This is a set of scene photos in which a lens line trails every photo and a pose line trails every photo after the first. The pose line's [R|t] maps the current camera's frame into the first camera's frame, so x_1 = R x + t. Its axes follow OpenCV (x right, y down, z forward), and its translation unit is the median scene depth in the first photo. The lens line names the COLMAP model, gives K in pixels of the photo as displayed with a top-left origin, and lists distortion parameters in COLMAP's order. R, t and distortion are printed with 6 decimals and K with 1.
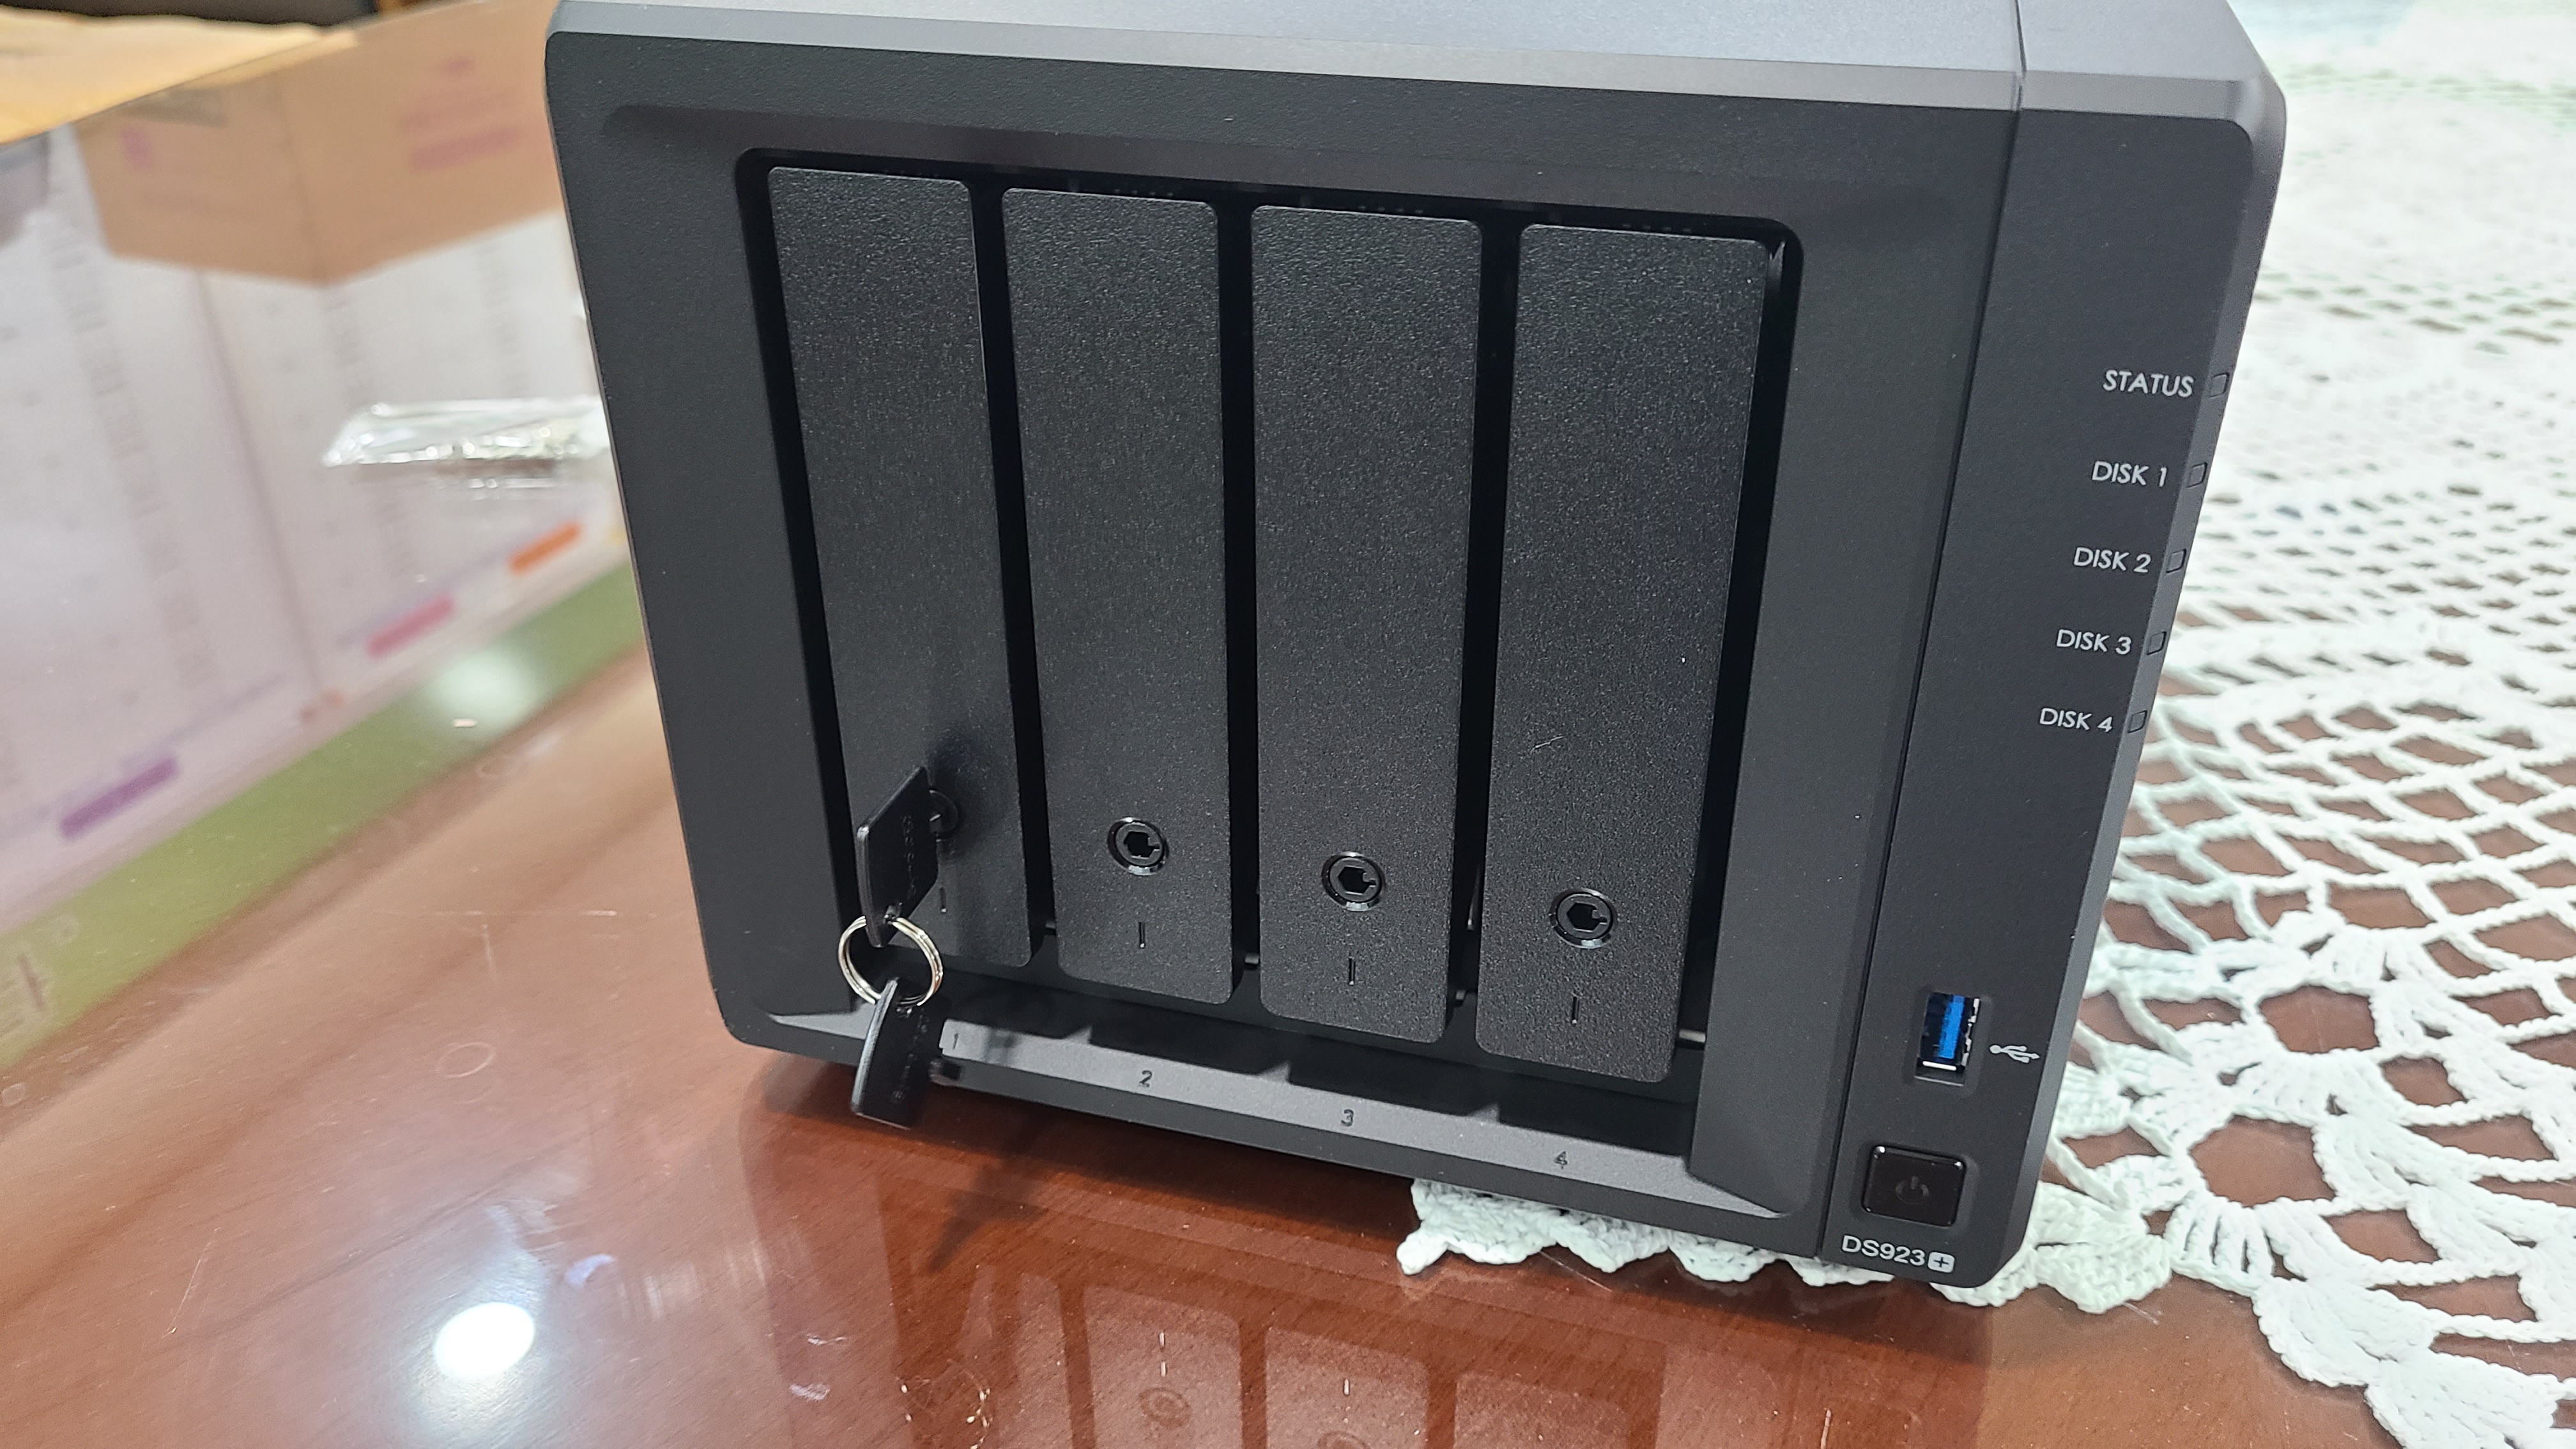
lens RADIAL K [[1987.8, 0, 1294.3], [0, 1987.8, 727.8], [0, 0, 1]] dist [0.010340, -0.008186]
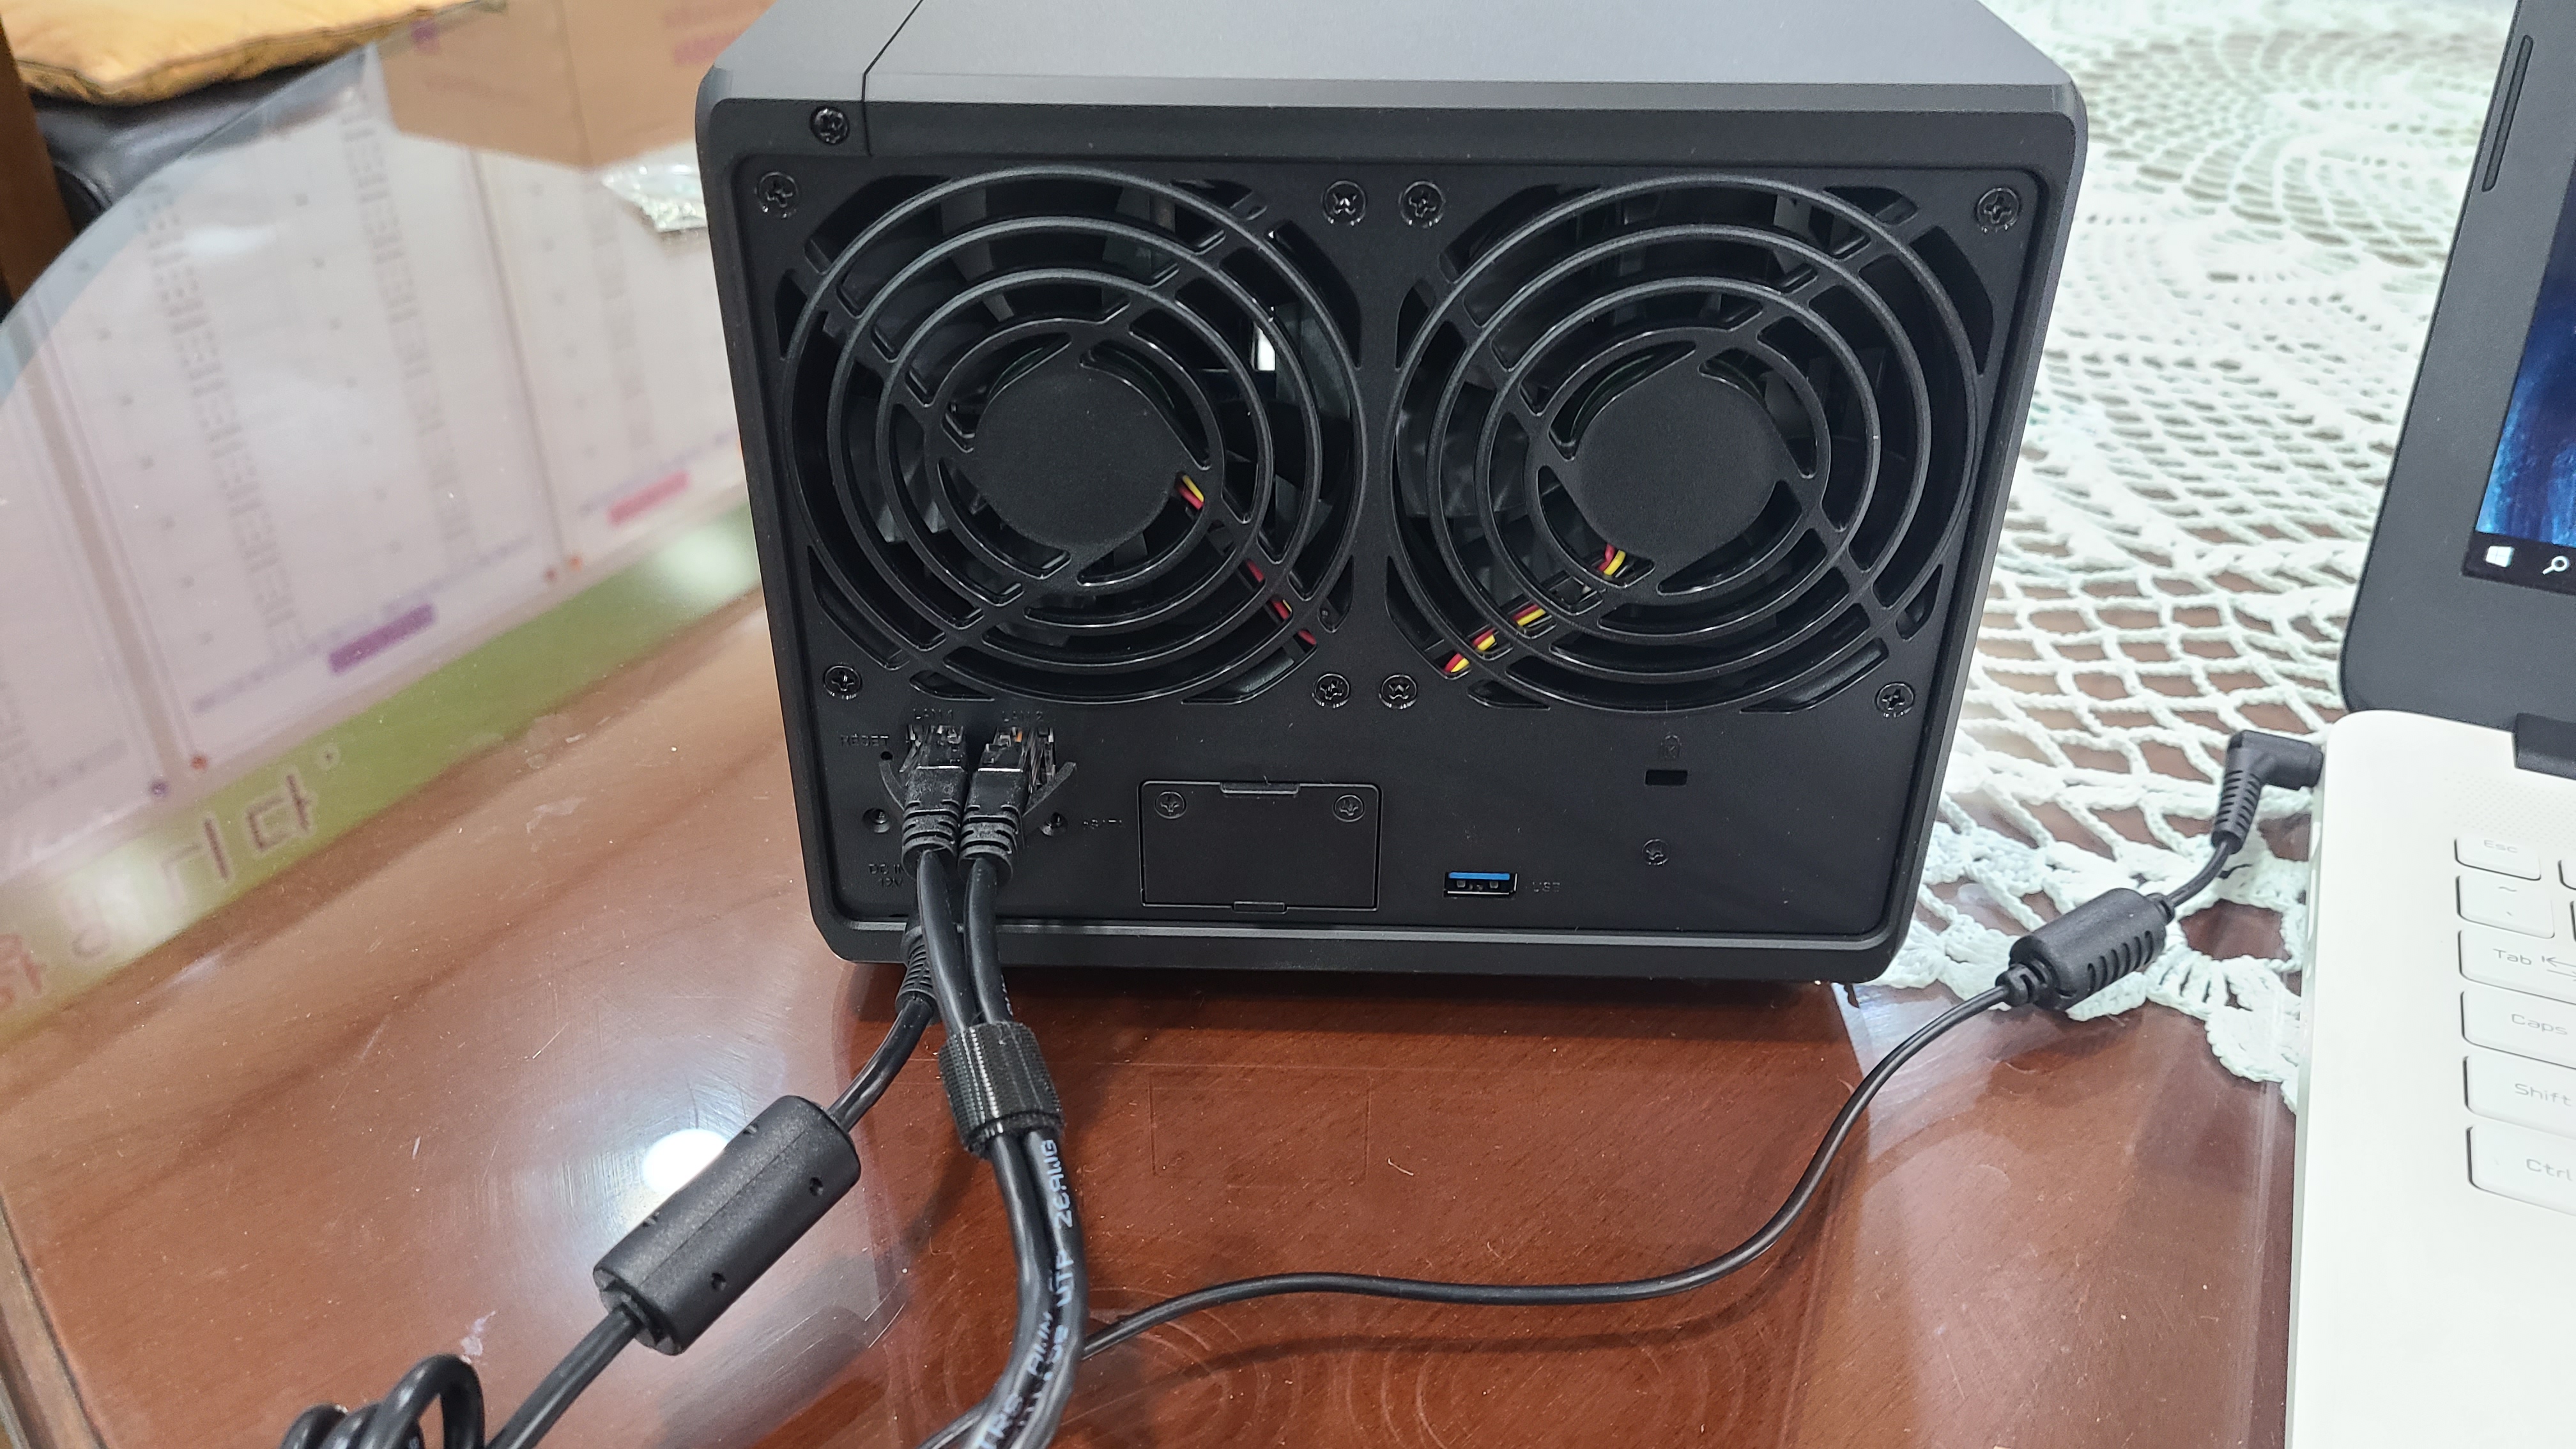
lens RADIAL K [[1994.1, 0, 1288.0], [0, 1994.1, 724.5], [0, 0, 1]] dist [0.028094, -0.026756]
pose [[0.993753, 0.067889, -0.088583, -0.013051], [-0.064771, 0.997191, 0.037615, 0.078383], [0.090888, -0.031642, 0.995358, -0.337101]]
